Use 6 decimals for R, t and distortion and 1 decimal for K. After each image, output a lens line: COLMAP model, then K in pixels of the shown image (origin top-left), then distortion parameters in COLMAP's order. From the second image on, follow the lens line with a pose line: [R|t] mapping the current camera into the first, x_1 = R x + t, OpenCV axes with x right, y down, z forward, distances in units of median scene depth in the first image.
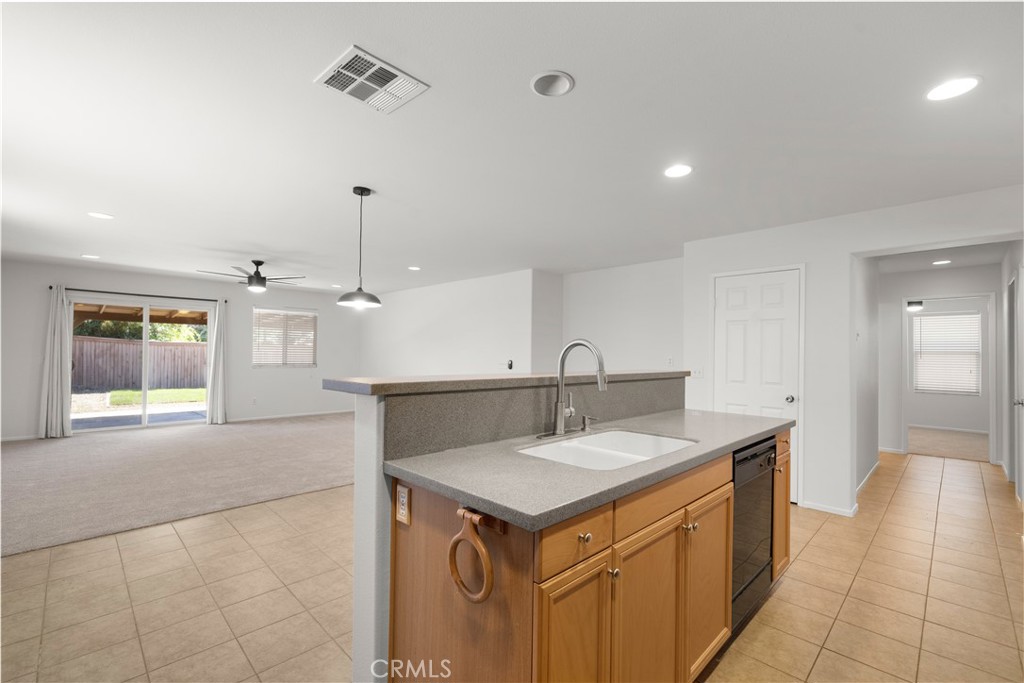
lens RADIAL K [[443.3, 0, 512.6], [0, 443.3, 346.4], [0, 0, 1]] dist [0.000232, 0.000118]
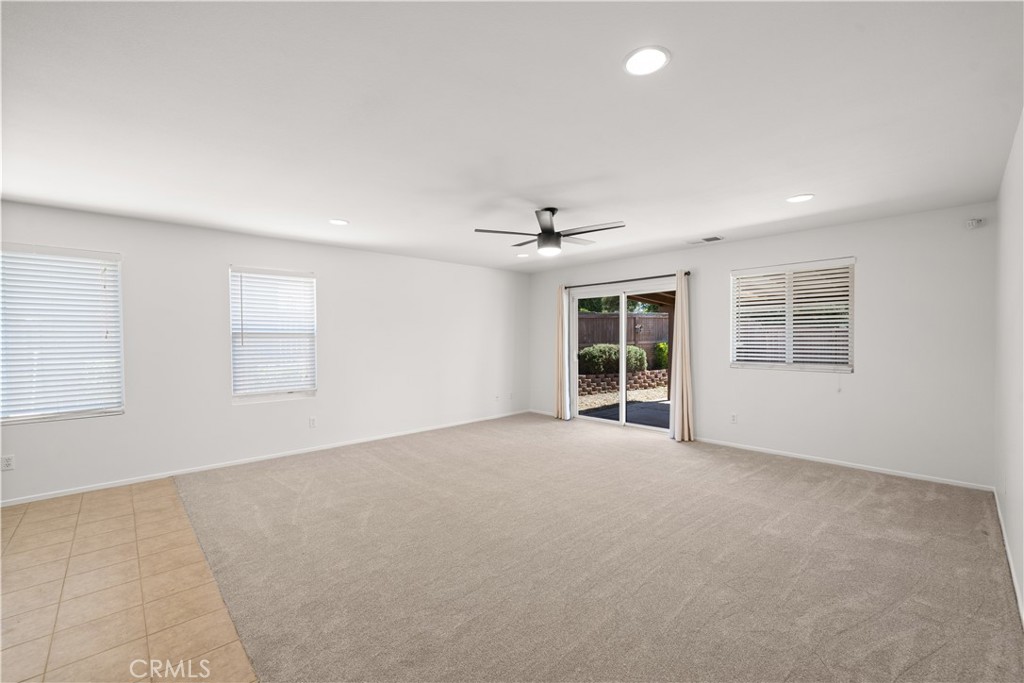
lens RADIAL K [[420.7, 0, 513.6], [0, 420.7, 345.9], [0, 0, 1]] dist [0.000407, -0.000054]
pose [[-0.030219, 0.007286, -0.999517, 0.118541], [0.022338, 0.999729, 0.006612, 0.014540], [0.999294, -0.022127, -0.030374, 1.799078]]
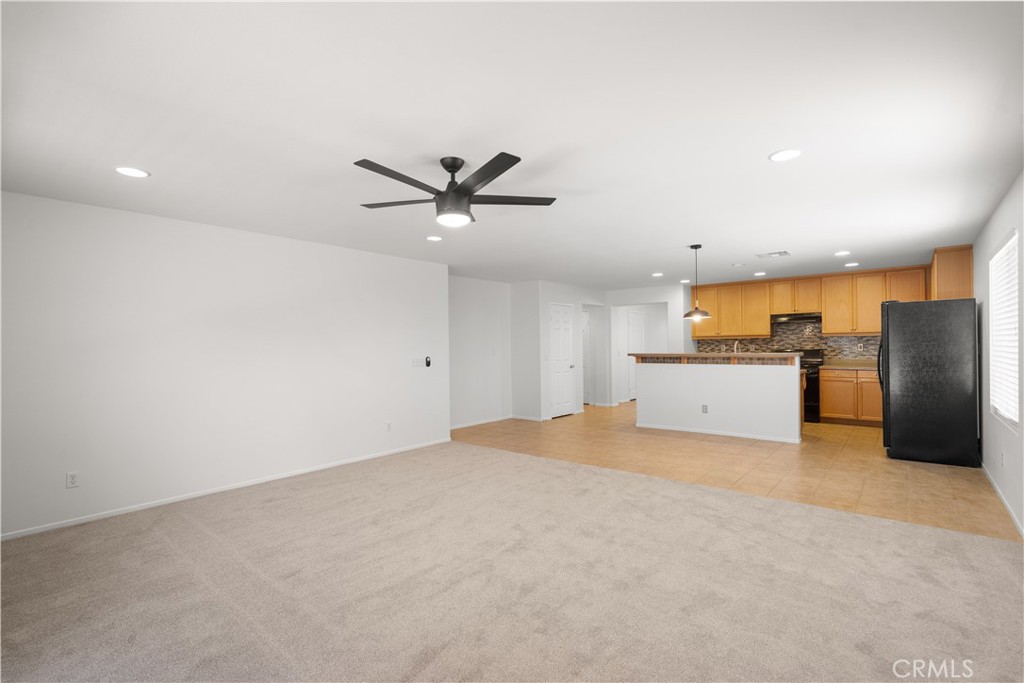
lens RADIAL K [[467.4, 0, 509.0], [0, 467.4, 345.3], [0, 0, 1]] dist [-0.002377, -0.000295]
pose [[-0.077394, -0.010210, 0.996948, -2.004955], [-0.004457, 0.999941, 0.009895, -0.008030], [-0.996991, -0.003677, -0.077435, 1.830172]]
